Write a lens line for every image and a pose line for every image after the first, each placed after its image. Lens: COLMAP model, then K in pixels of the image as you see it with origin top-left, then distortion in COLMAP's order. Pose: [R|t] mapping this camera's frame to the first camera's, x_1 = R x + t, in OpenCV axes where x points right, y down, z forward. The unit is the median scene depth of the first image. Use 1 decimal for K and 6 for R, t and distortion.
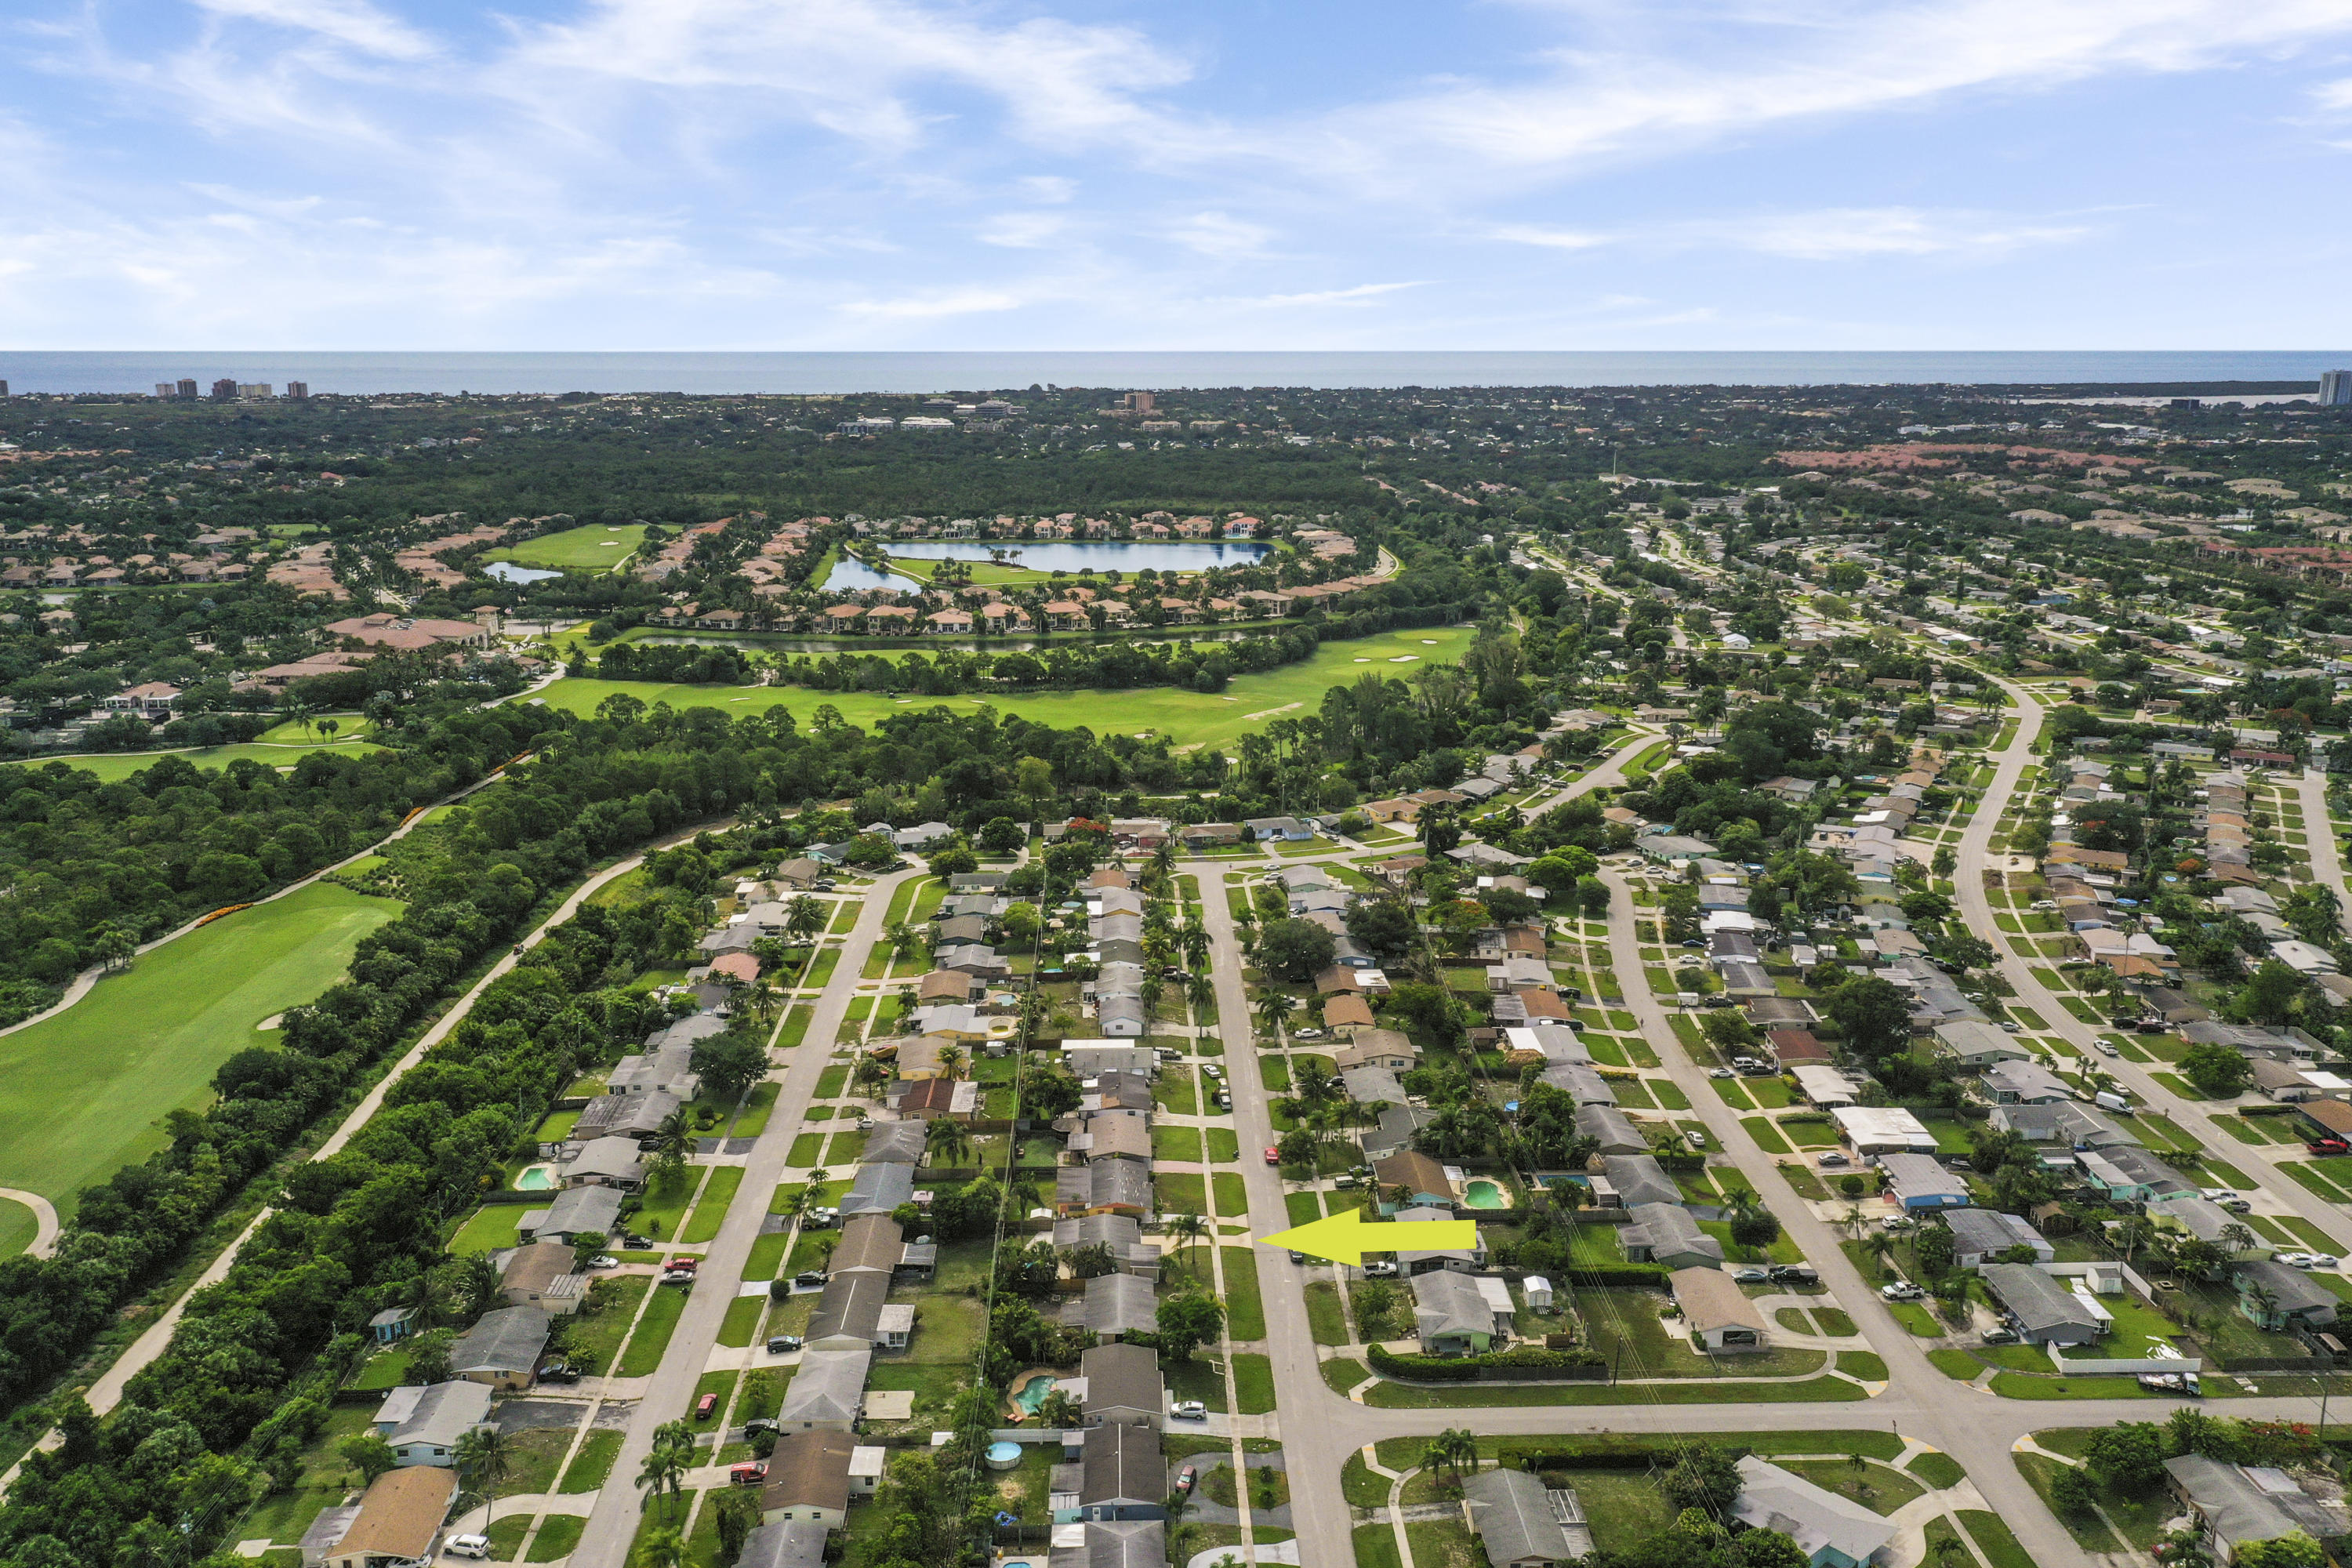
lens RADIAL K [[1889.3, 0, 1186.9], [0, 1889.3, 781.1], [0, 0, 1]] dist [0.005283, 0.014466]
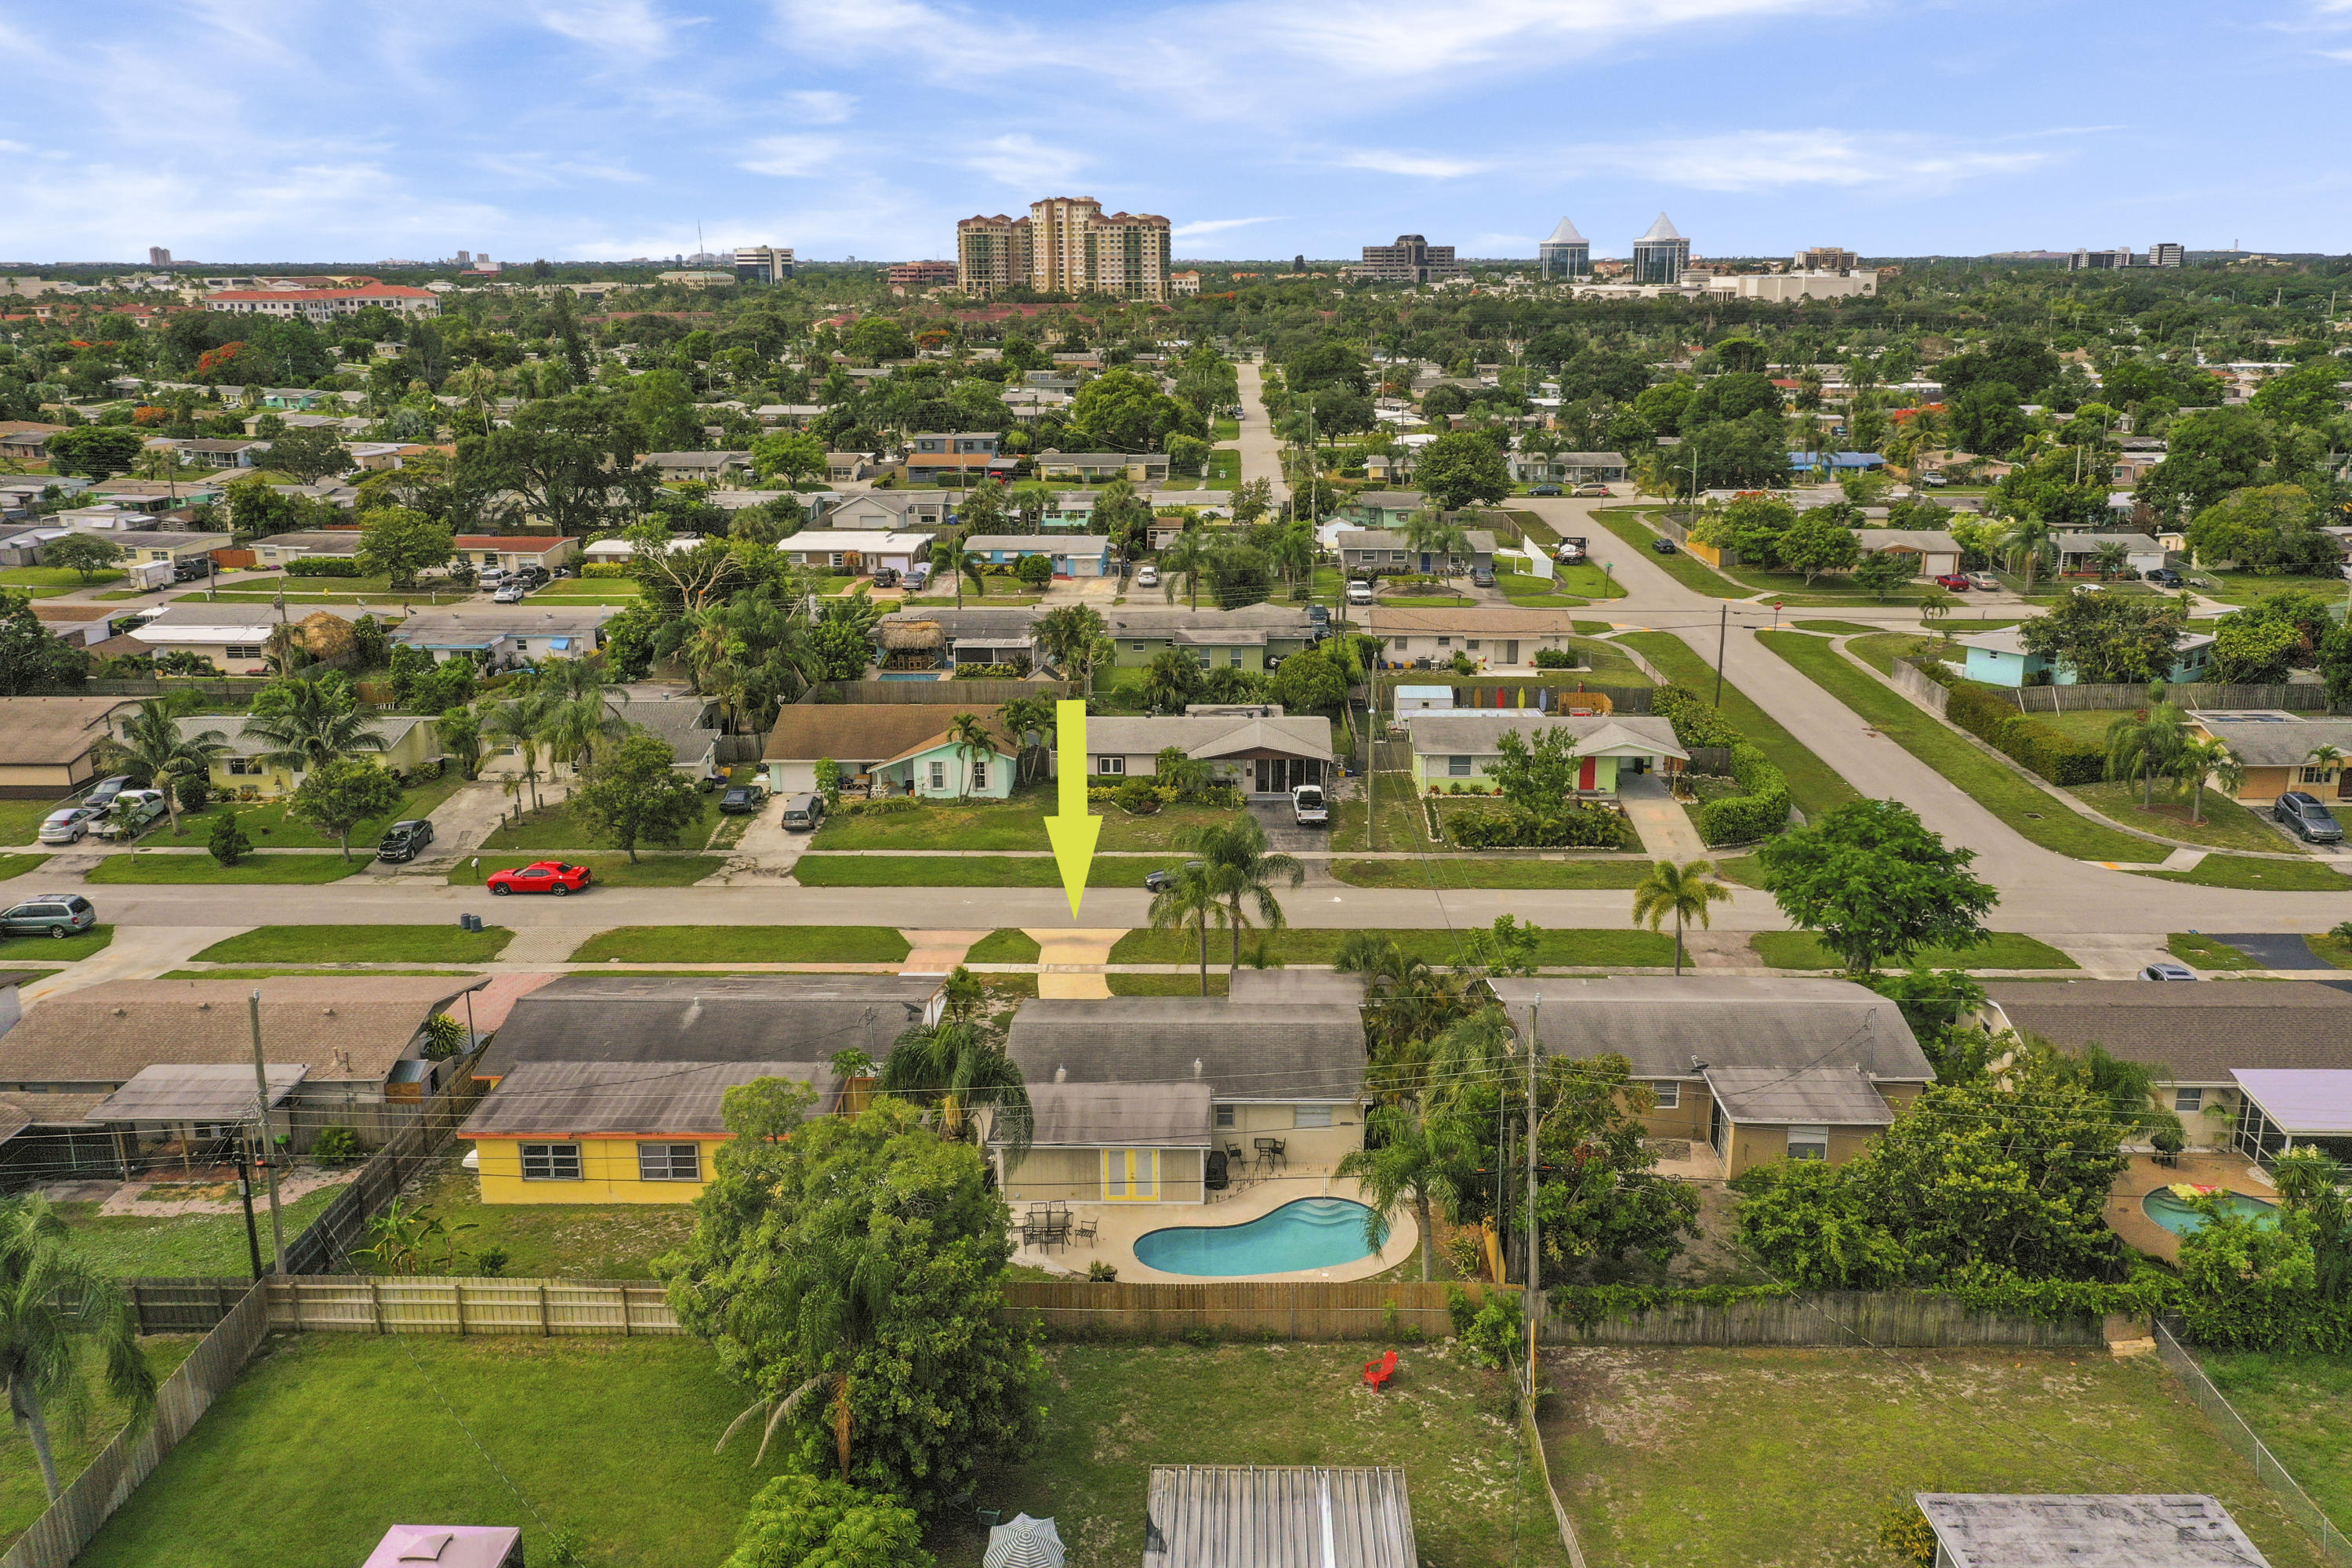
lens RADIAL K [[1889.3, 0, 1186.9], [0, 1889.3, 781.1], [0, 0, 1]] dist [0.005283, 0.014466]
pose [[0.058721, -0.269878, 0.961102, -0.233979], [0.238221, 0.938738, 0.249043, 0.123128], [-0.969434, 0.214331, 0.119414, 0.808733]]
